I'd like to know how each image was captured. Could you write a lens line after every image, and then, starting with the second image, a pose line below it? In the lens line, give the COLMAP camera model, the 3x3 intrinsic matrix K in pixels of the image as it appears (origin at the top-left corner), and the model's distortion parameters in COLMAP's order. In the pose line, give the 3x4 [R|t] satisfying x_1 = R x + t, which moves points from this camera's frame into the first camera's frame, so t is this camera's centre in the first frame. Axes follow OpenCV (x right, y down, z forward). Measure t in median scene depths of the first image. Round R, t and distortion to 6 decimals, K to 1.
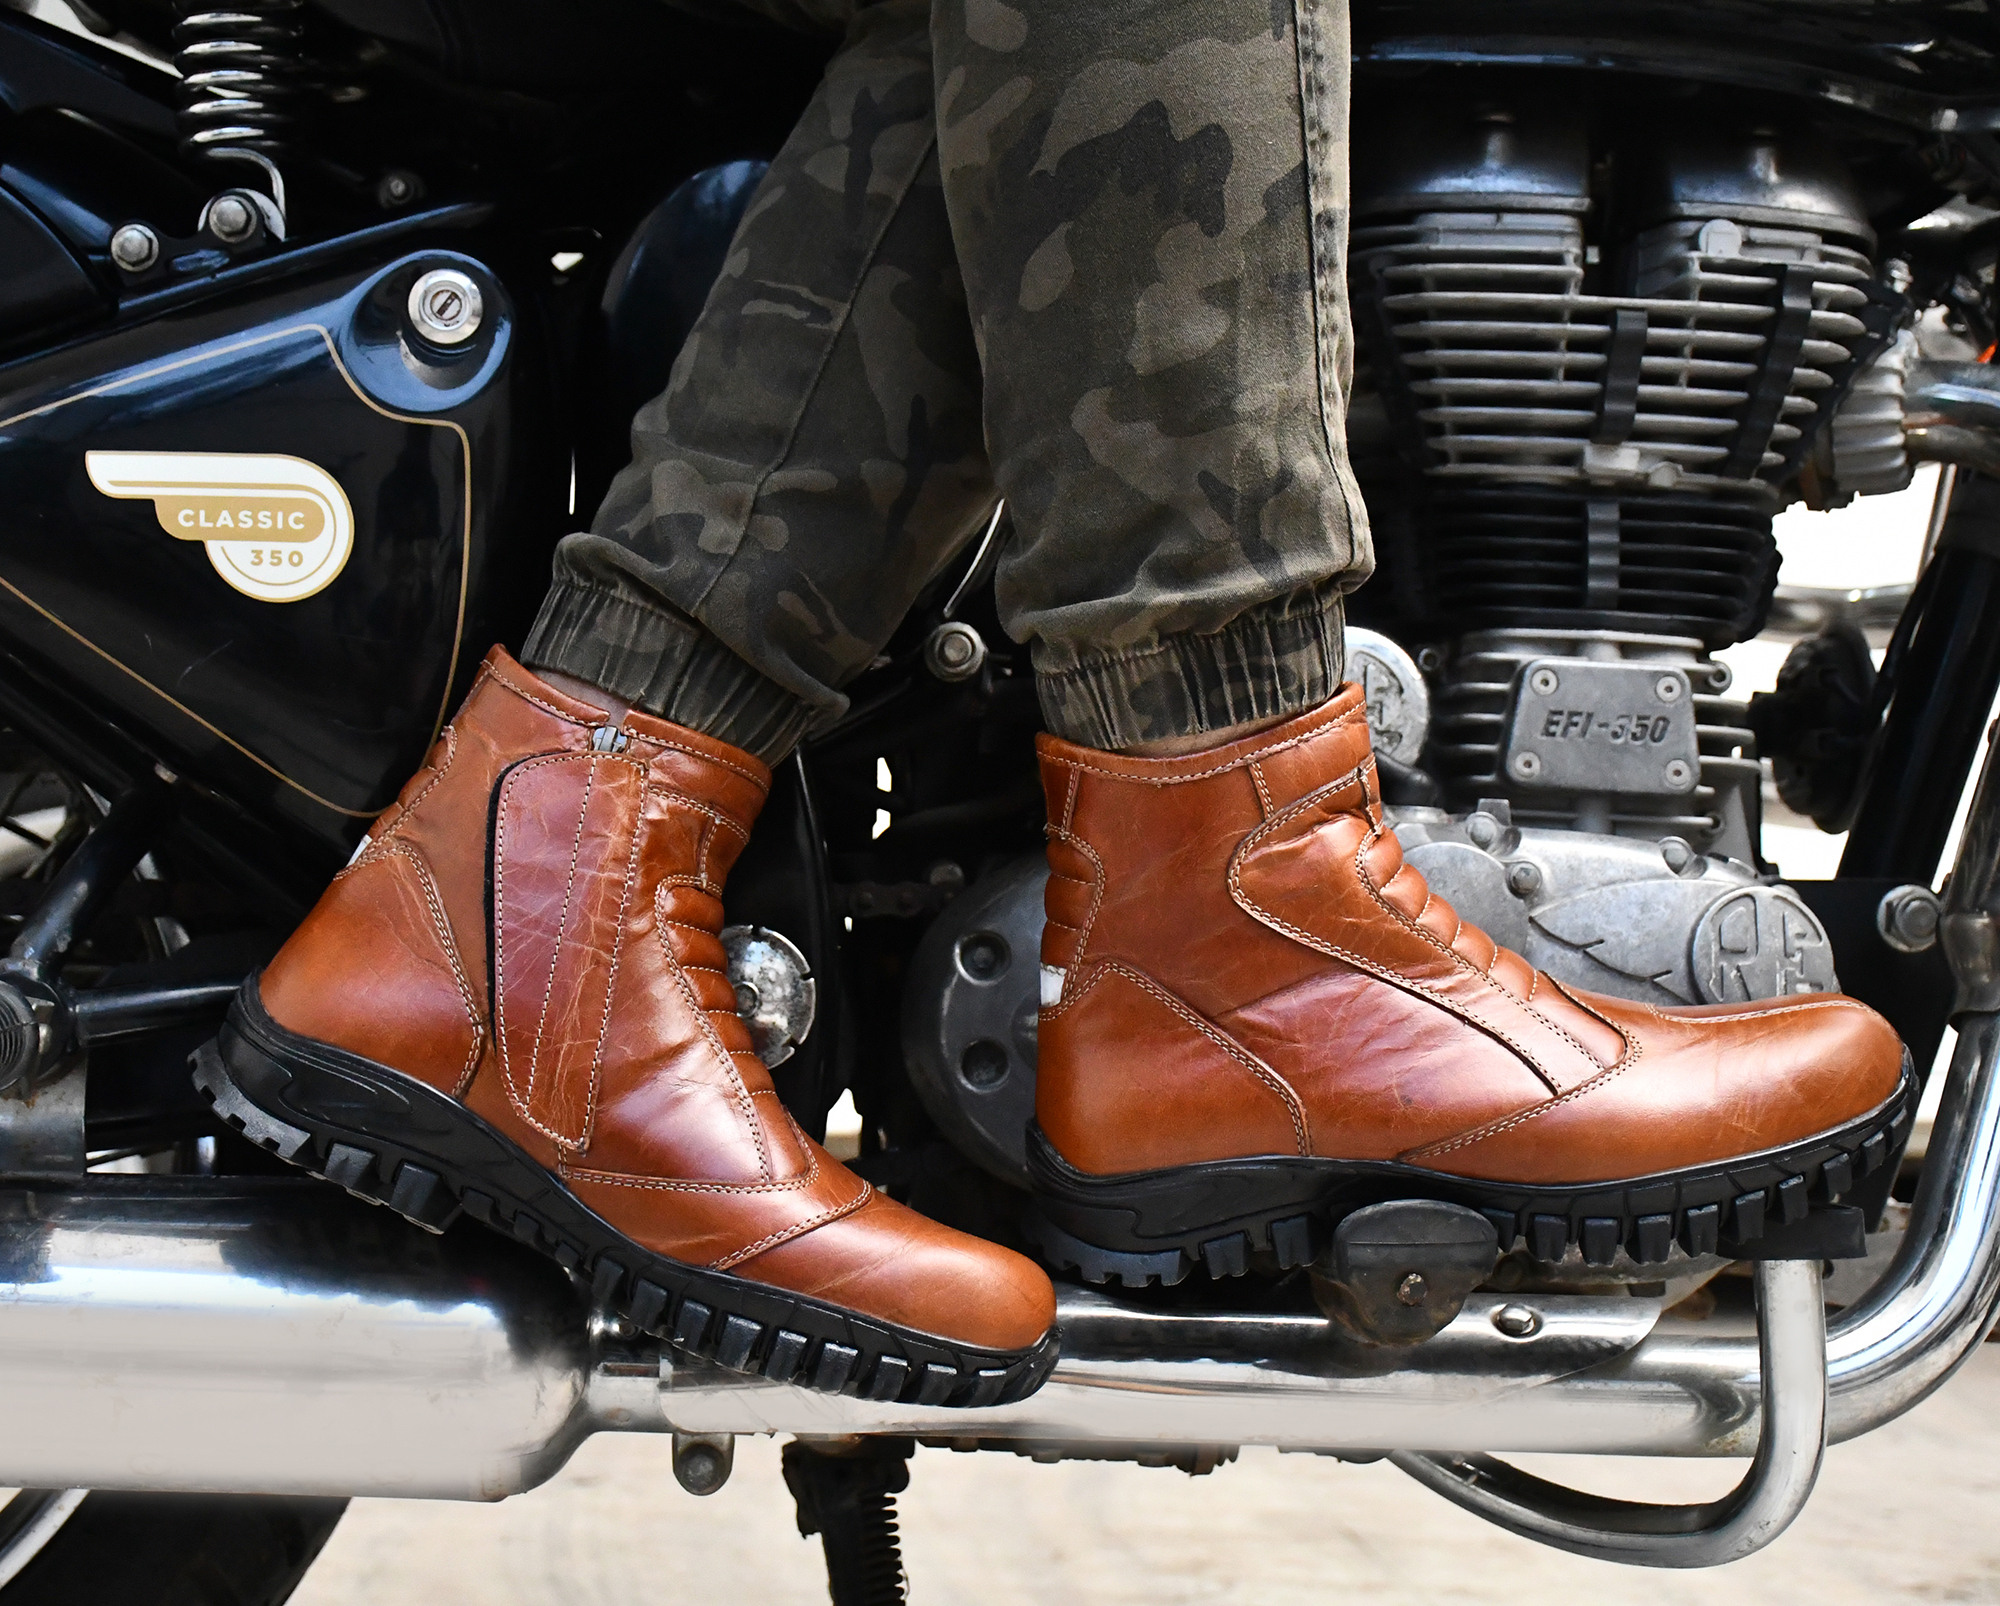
lens RADIAL K [[3540.5, 0, 1000.0], [0, 3540.5, 803.0], [0, 0, 1]] dist [0.146783, 0.083286]
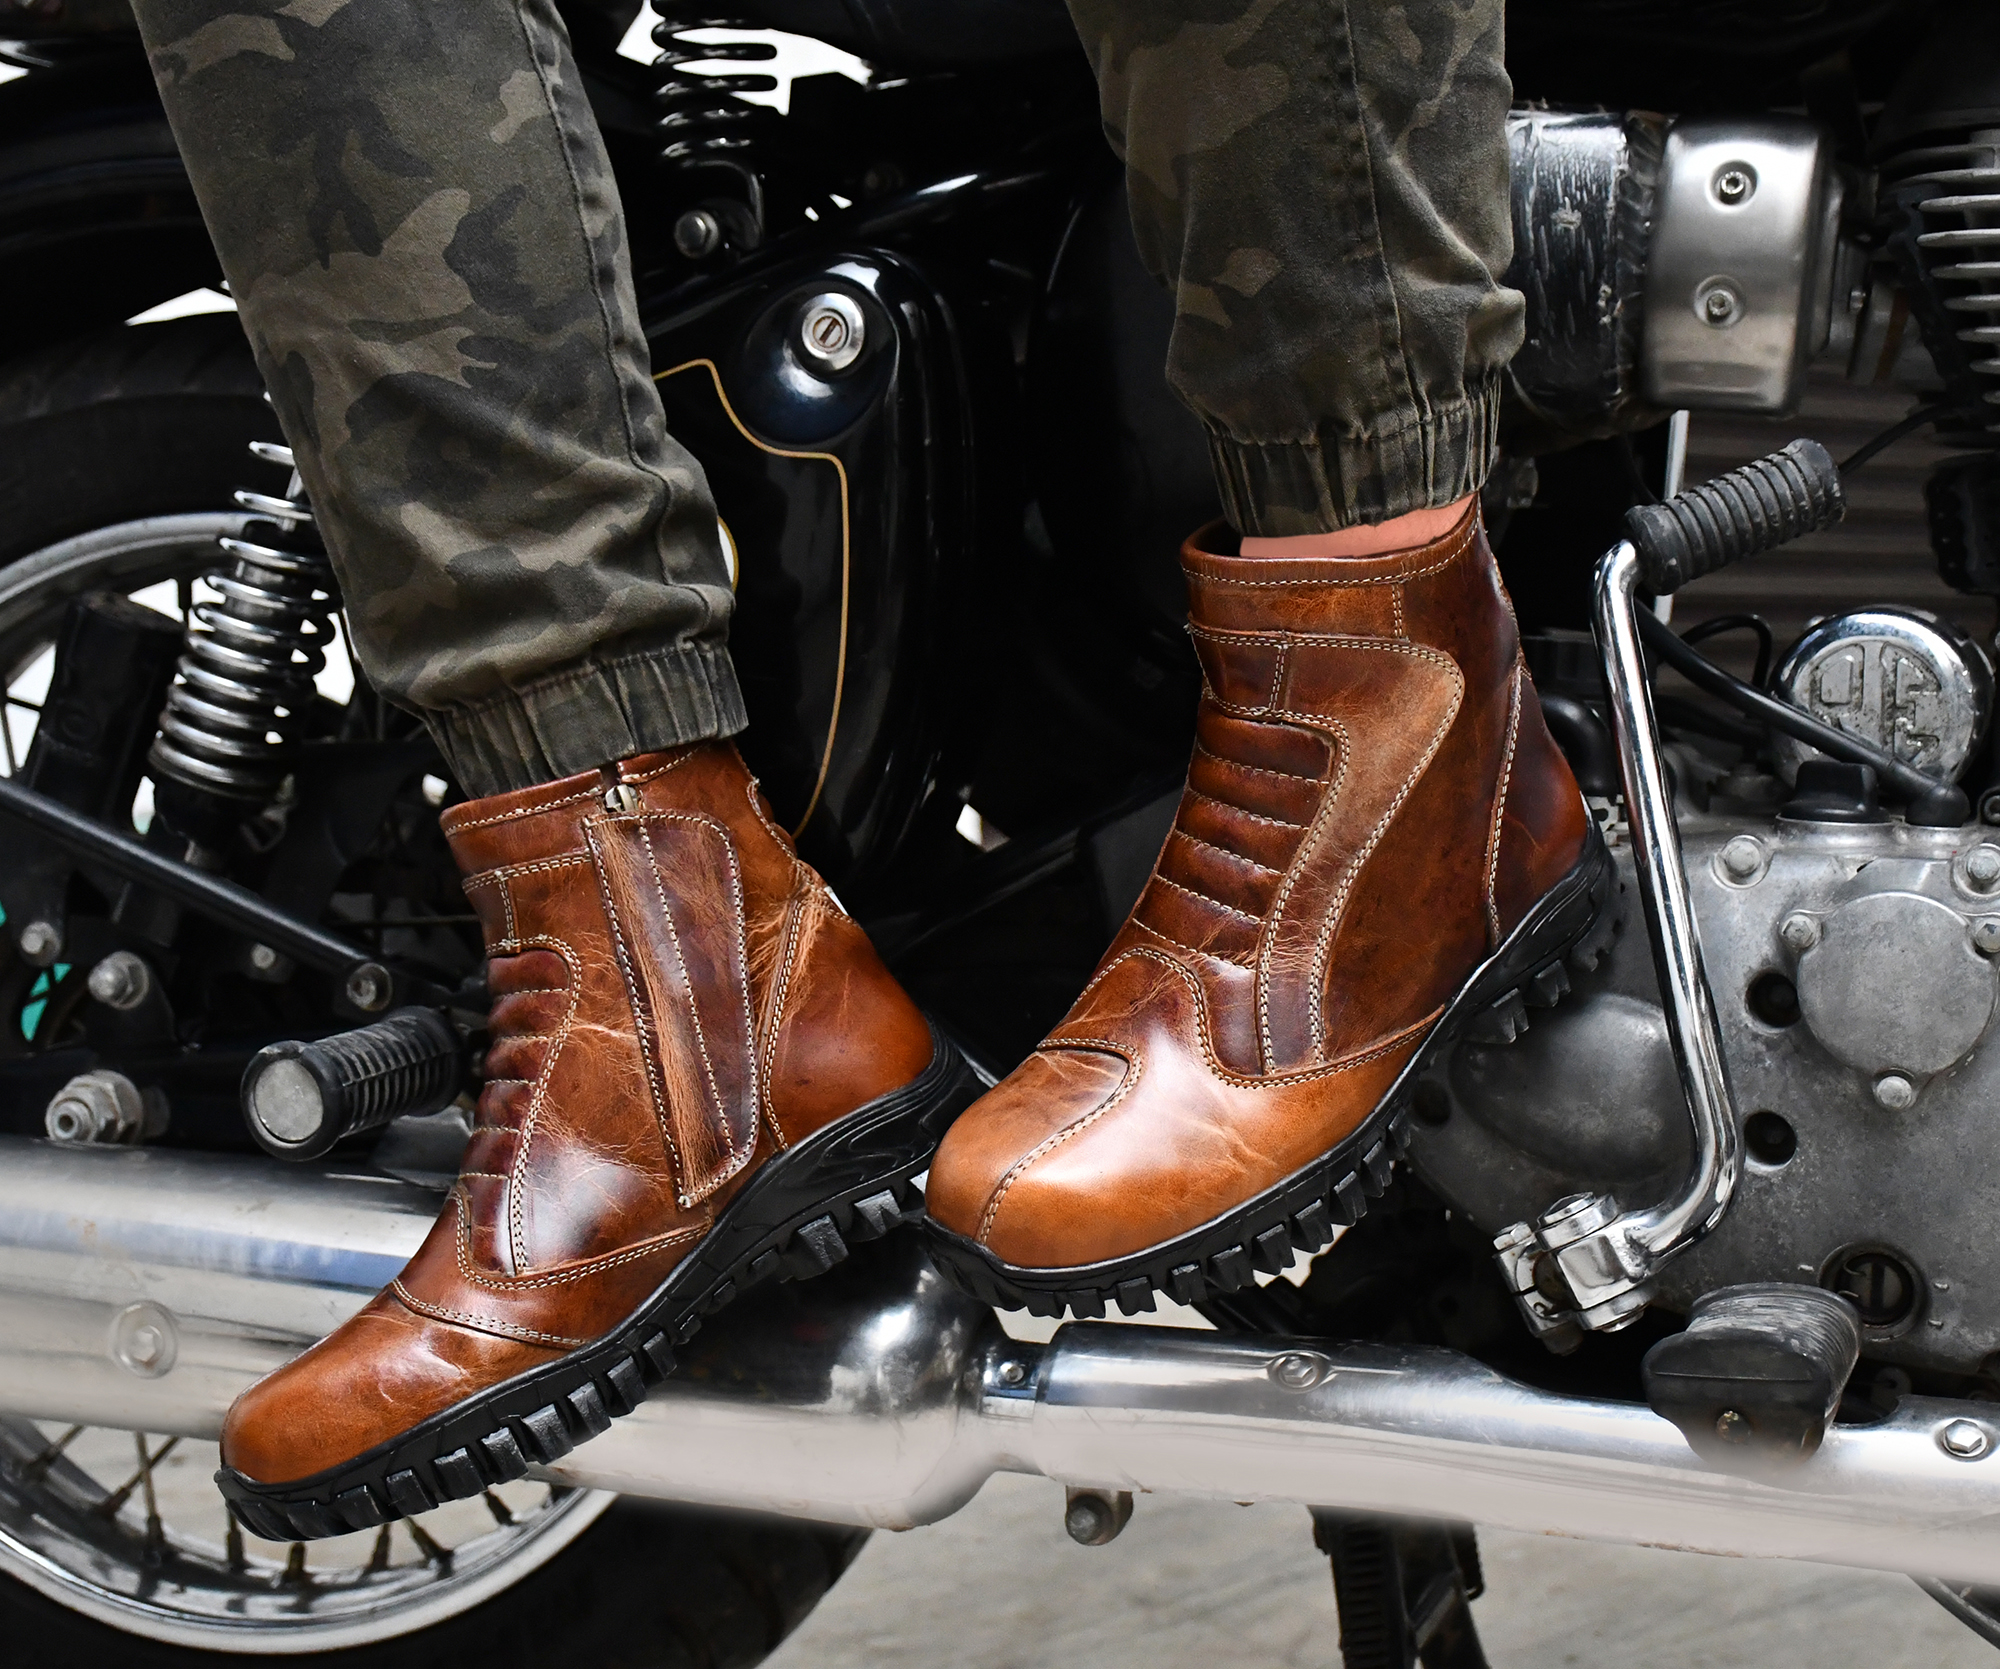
lens RADIAL K [[3525.9, 0, 1000.0], [0, 3525.9, 834.5], [0, 0, 1]] dist [0.116922, 0.186979]
pose [[0.923136, 0.016047, -0.384137, 0.250022], [0.021588, 0.995389, 0.093461, -0.087223], [0.383866, -0.094570, 0.918533, 0.106365]]
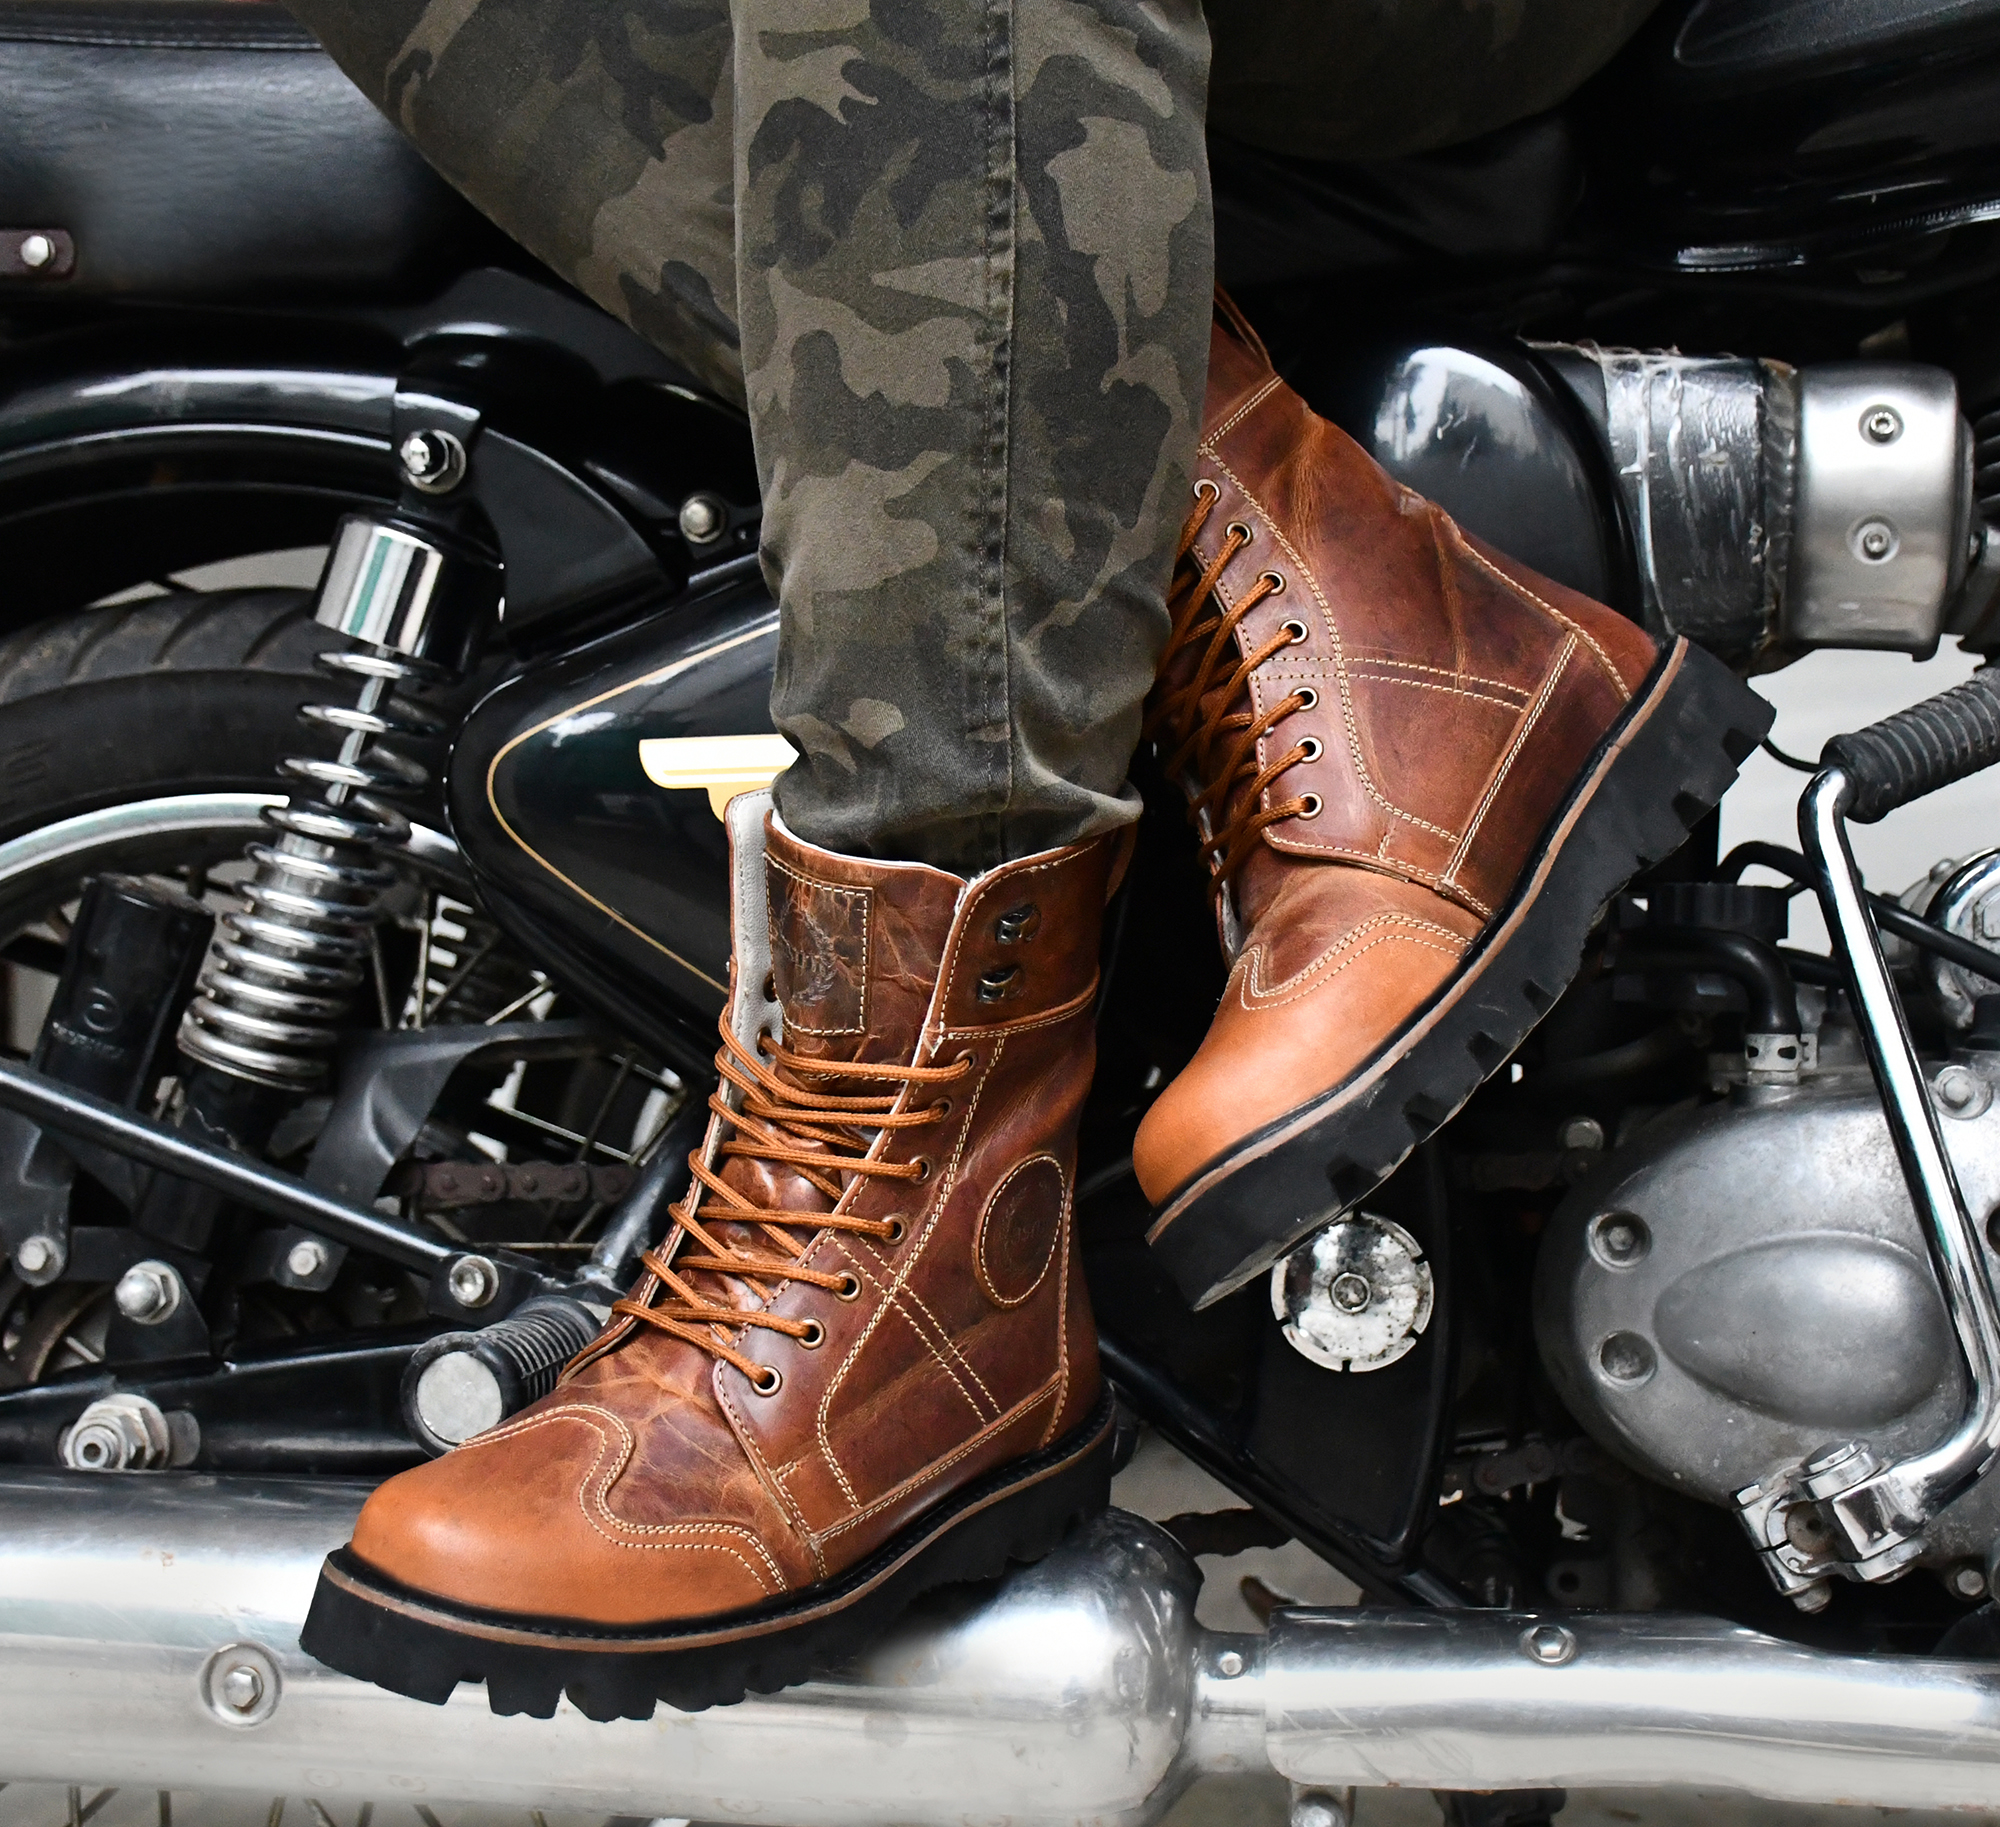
lens RADIAL K [[3217.8, 0, 1000.0], [0, 3217.8, 913.5], [0, 0, 1]] dist [0.029511, 0.149936]
pose [[0.974592, -0.035500, -0.221155, 0.026145], [0.036080, 0.999348, -0.001415, -0.044198], [0.221061, -0.006601, 0.975238, 0.167862]]
